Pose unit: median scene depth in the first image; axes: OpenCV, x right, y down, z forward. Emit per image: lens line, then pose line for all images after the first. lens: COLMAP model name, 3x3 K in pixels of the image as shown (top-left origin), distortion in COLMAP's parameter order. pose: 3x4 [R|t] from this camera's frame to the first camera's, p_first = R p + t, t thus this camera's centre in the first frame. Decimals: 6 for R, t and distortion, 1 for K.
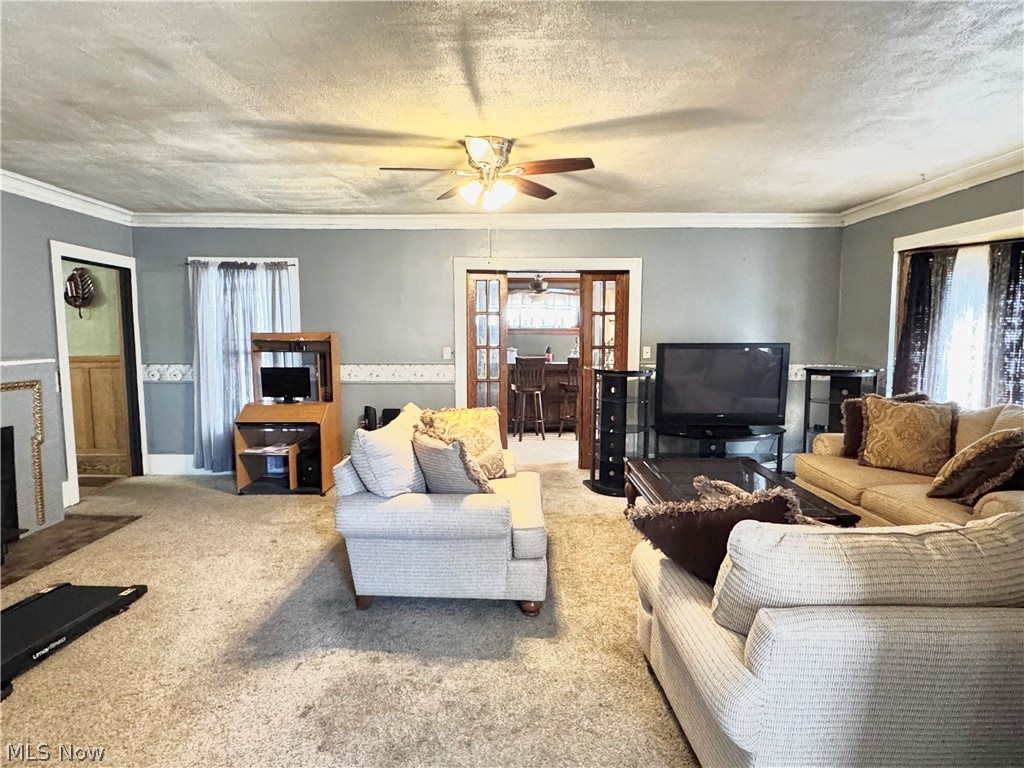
lens RADIAL K [[561.9, 0, 513.2], [0, 561.9, 382.6], [0, 0, 1]] dist [0.030521, 0.000623]
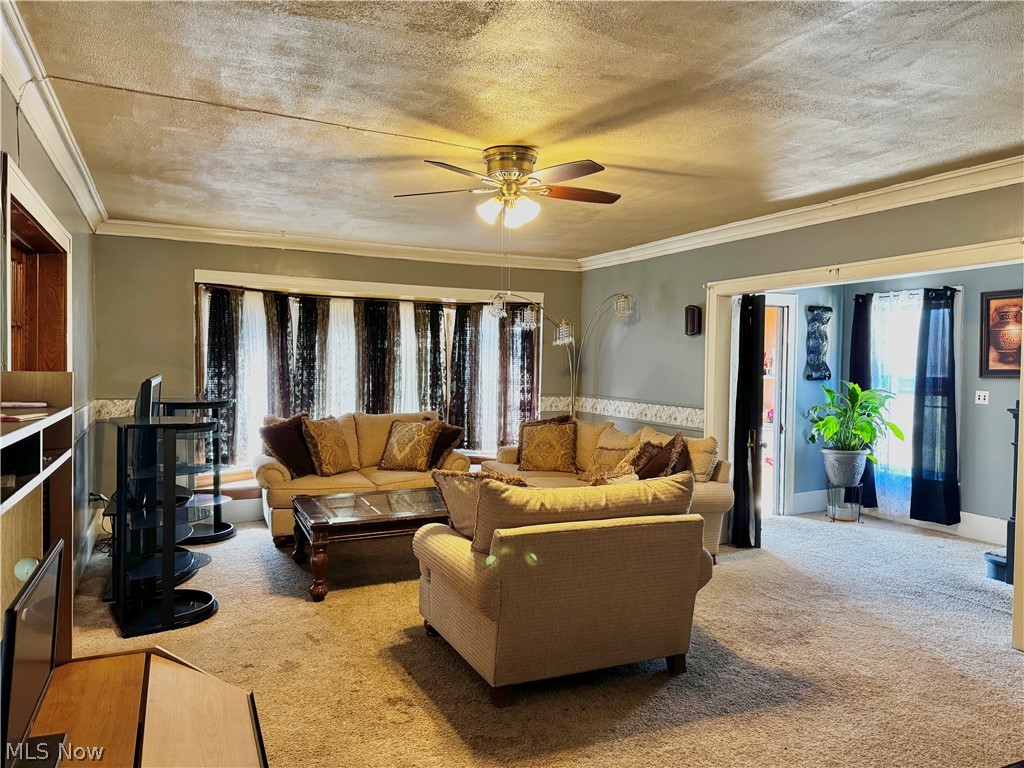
lens RADIAL K [[719.0, 0, 512.9], [0, 719.0, 381.9], [0, 0, 1]] dist [-0.006189, -0.001511]
pose [[-0.416613, -0.034674, 0.908423, -0.804077], [0.064053, 0.995669, 0.067380, -0.112476], [-0.906825, 0.086259, -0.412587, 1.134613]]
